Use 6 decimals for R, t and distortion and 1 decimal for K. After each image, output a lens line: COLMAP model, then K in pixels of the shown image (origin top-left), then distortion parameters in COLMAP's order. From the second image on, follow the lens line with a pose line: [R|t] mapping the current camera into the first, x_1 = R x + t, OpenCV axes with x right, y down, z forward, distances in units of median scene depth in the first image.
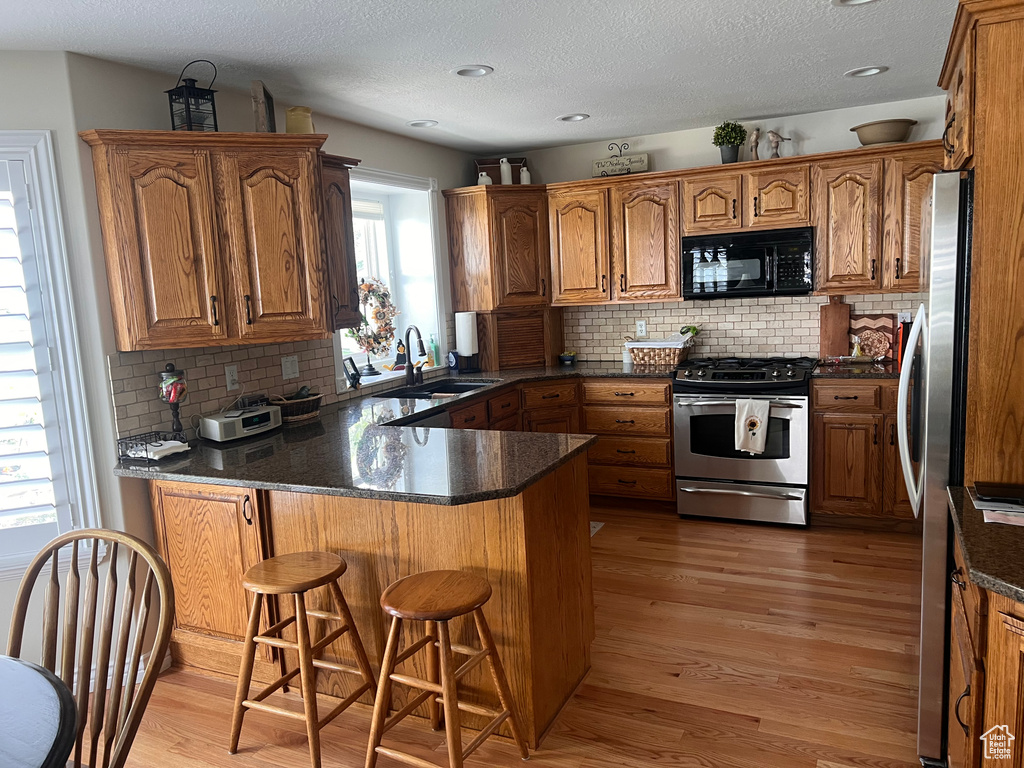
lens RADIAL K [[773.7, 0, 505.2], [0, 773.7, 384.4], [0, 0, 1]] dist [0.070061, -0.071677]
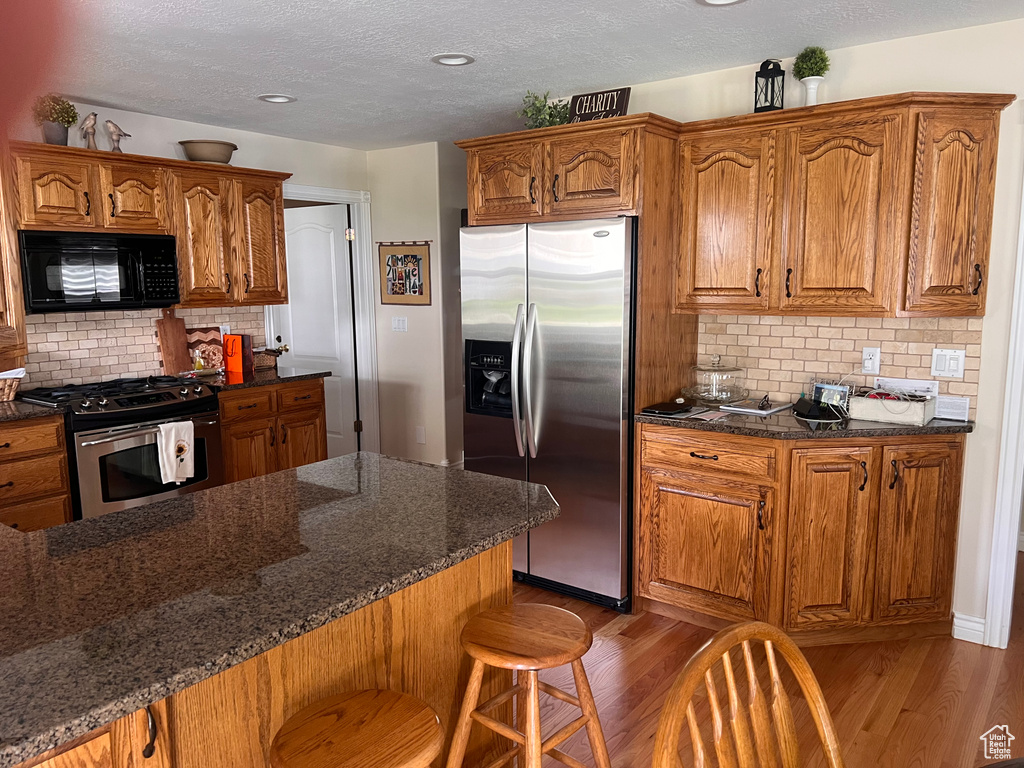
lens RADIAL K [[773.7, 0, 507.3], [0, 773.7, 388.5], [0, 0, 1]] dist [0.070061, -0.071677]
pose [[0.197189, -0.091732, 0.976065, -0.459389], [0.132610, 0.988958, 0.066153, -0.026783], [-0.971355, 0.116391, 0.207176, 0.421669]]
